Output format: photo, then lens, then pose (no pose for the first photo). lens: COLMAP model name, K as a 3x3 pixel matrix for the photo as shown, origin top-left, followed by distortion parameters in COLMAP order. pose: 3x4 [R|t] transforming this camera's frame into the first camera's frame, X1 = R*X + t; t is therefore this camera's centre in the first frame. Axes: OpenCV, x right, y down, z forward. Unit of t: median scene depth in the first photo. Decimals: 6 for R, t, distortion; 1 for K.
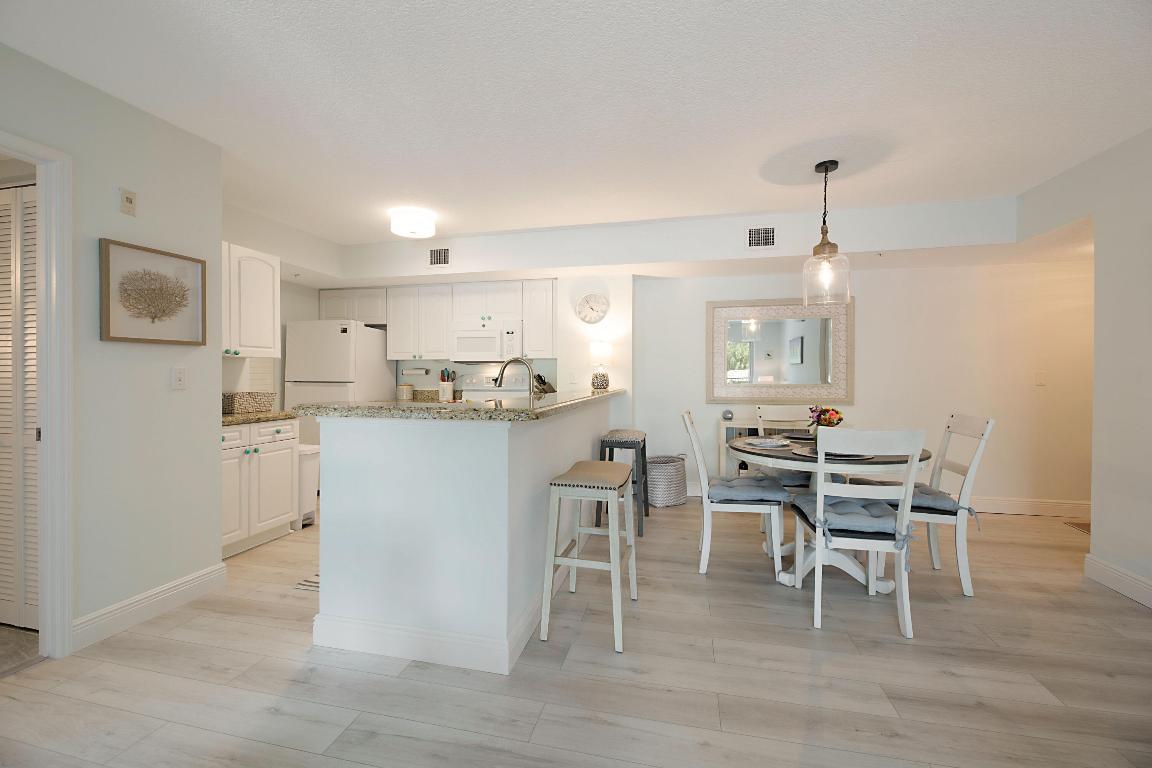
lens RADIAL K [[474.9, 0, 573.0], [0, 474.9, 379.2], [0, 0, 1]] dist [-0.000486, -0.000267]
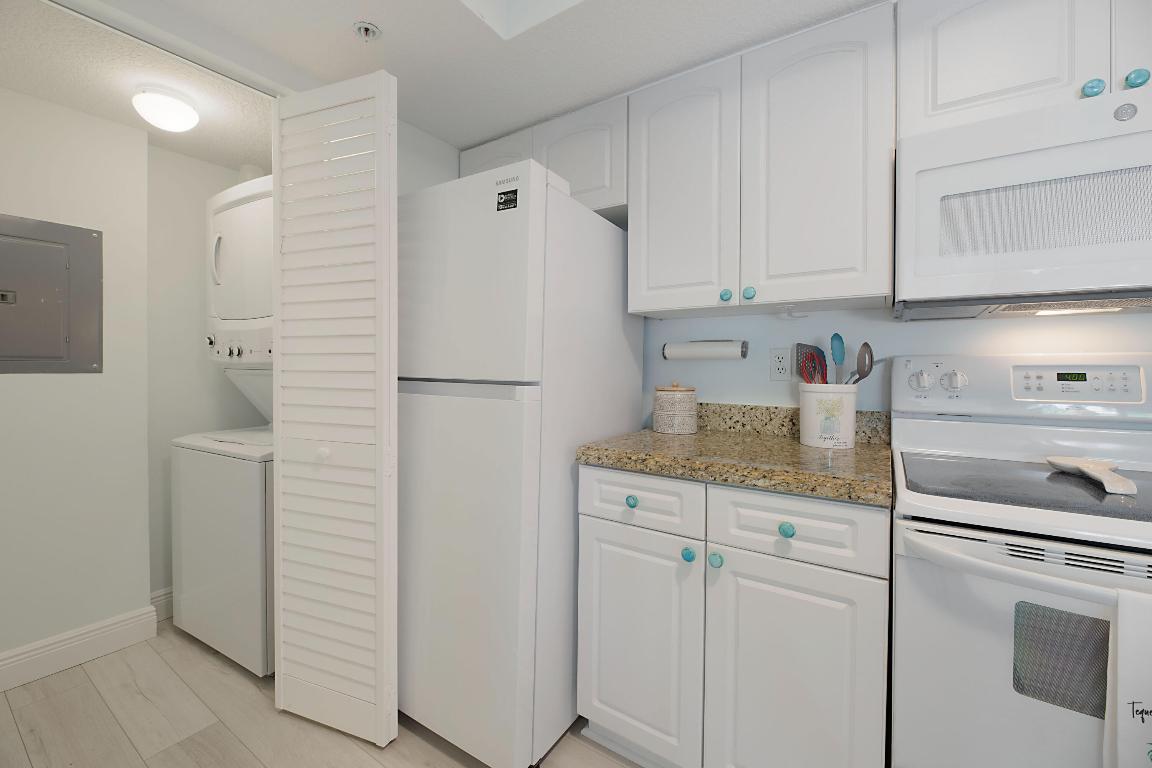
lens RADIAL K [[463.1, 0, 574.2], [0, 463.1, 379.6], [0, 0, 1]] dist [-0.001242, -0.000643]
pose [[0.942973, 0.010393, -0.332707, -0.373669], [-0.002518, 0.999707, 0.024090, -0.002635], [0.332860, -0.021879, 0.942722, 0.797750]]
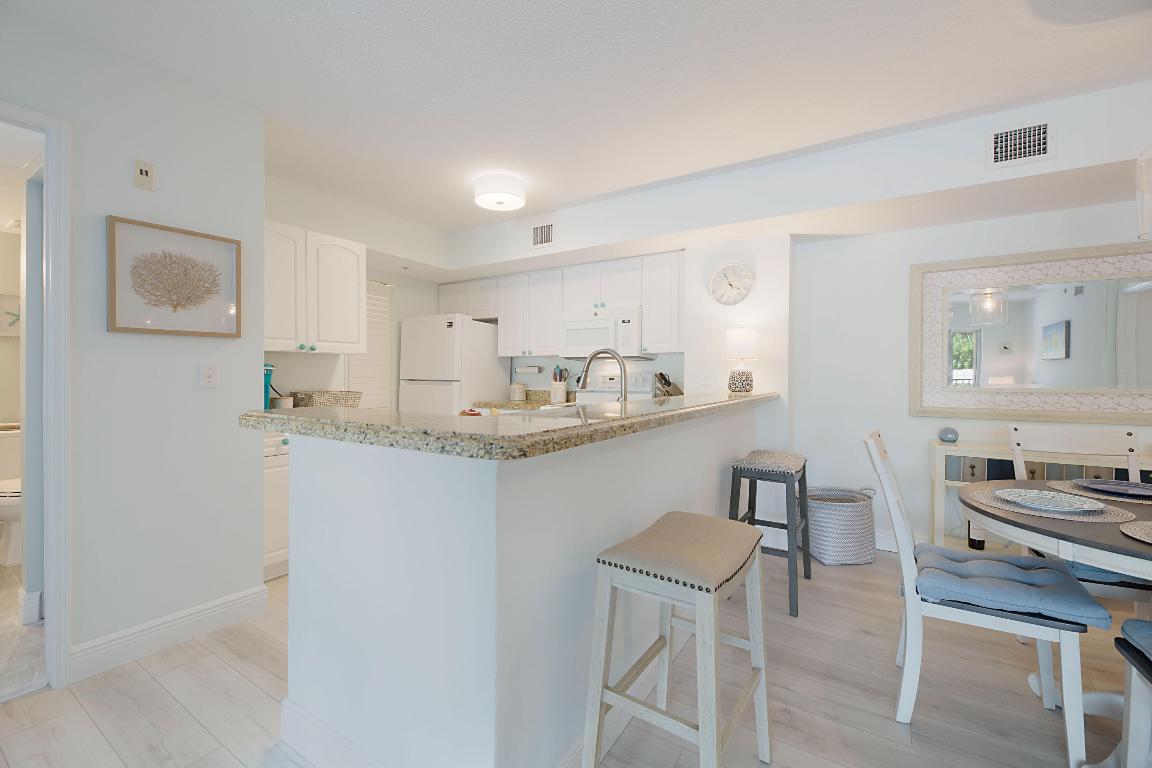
lens RADIAL K [[471.5, 0, 578.6], [0, 471.5, 378.3], [0, 0, 1]] dist [-0.001300, -0.000345]
pose [[0.944885, 0.005616, -0.327355, 0.059150], [-0.006055, 0.999982, -0.000321, 0.000397], [0.327347, 0.002285, 0.944901, 0.227944]]
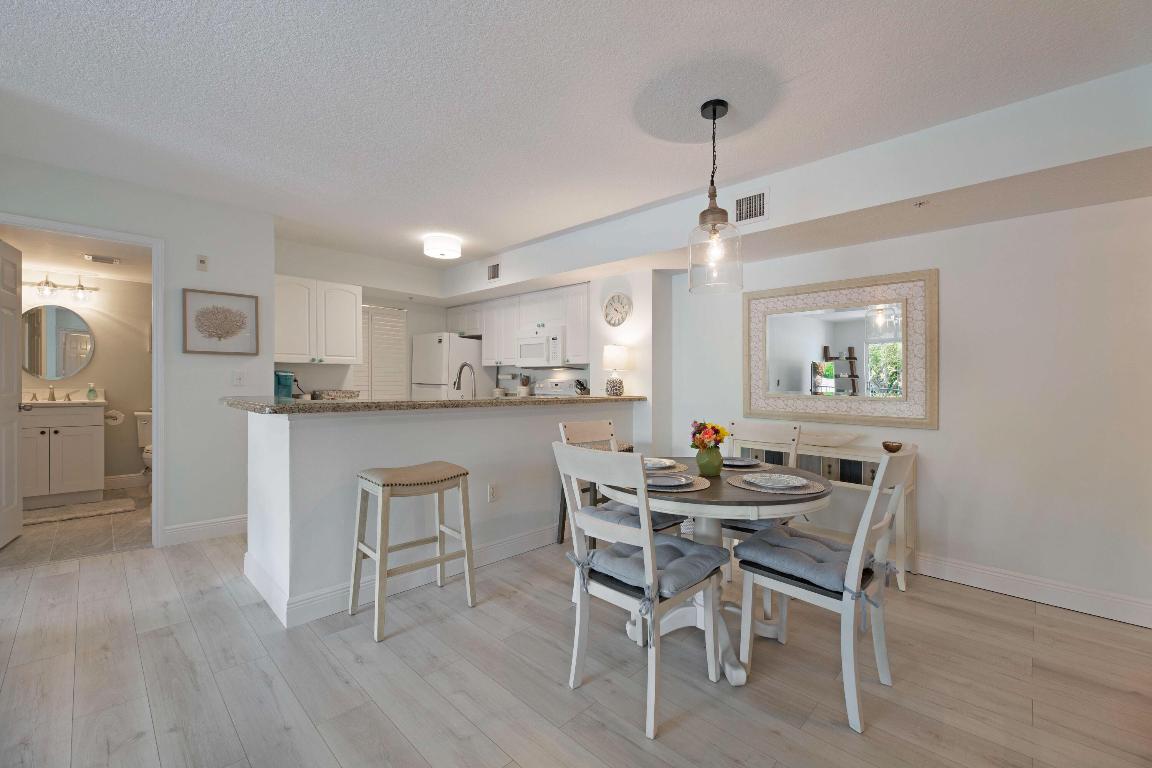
lens RADIAL K [[493.1, 0, 579.9], [0, 493.1, 381.8], [0, 0, 1]] dist [0.025388, -0.000056]
pose [[0.848318, 0.013372, -0.529318, 0.508020], [-0.018771, 0.999812, -0.004826, -0.001006], [0.529154, 0.014029, 0.848410, 0.140751]]
